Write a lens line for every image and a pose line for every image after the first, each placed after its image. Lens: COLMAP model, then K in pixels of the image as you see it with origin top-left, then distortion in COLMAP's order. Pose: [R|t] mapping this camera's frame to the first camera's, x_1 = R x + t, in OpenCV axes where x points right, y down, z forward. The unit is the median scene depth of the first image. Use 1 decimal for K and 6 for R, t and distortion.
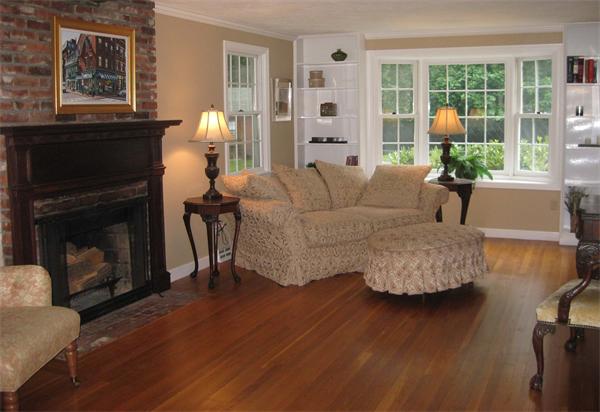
lens RADIAL K [[733.7, 0, 300.0], [0, 733.7, 206.0], [0, 0, 1]] dist [-0.149619, 0.047075]
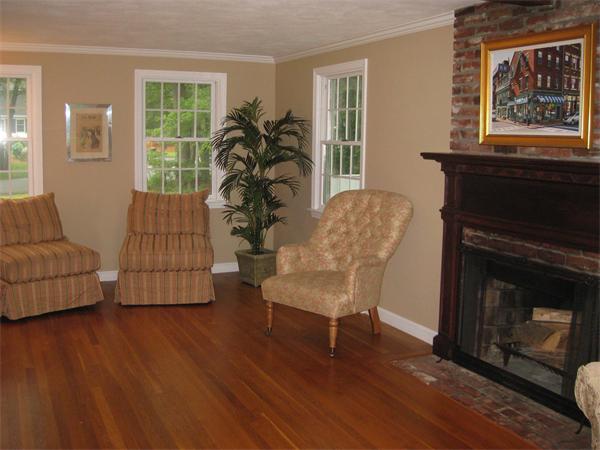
lens RADIAL K [[659.6, 0, 300.0], [0, 659.6, 225.0], [0, 0, 1]] dist [-0.130477, 0.053591]
pose [[-0.680342, 0.096162, -0.726559, 0.440183], [-0.107261, 0.967616, 0.228505, -0.185997], [0.725003, 0.233393, -0.647996, 1.341517]]
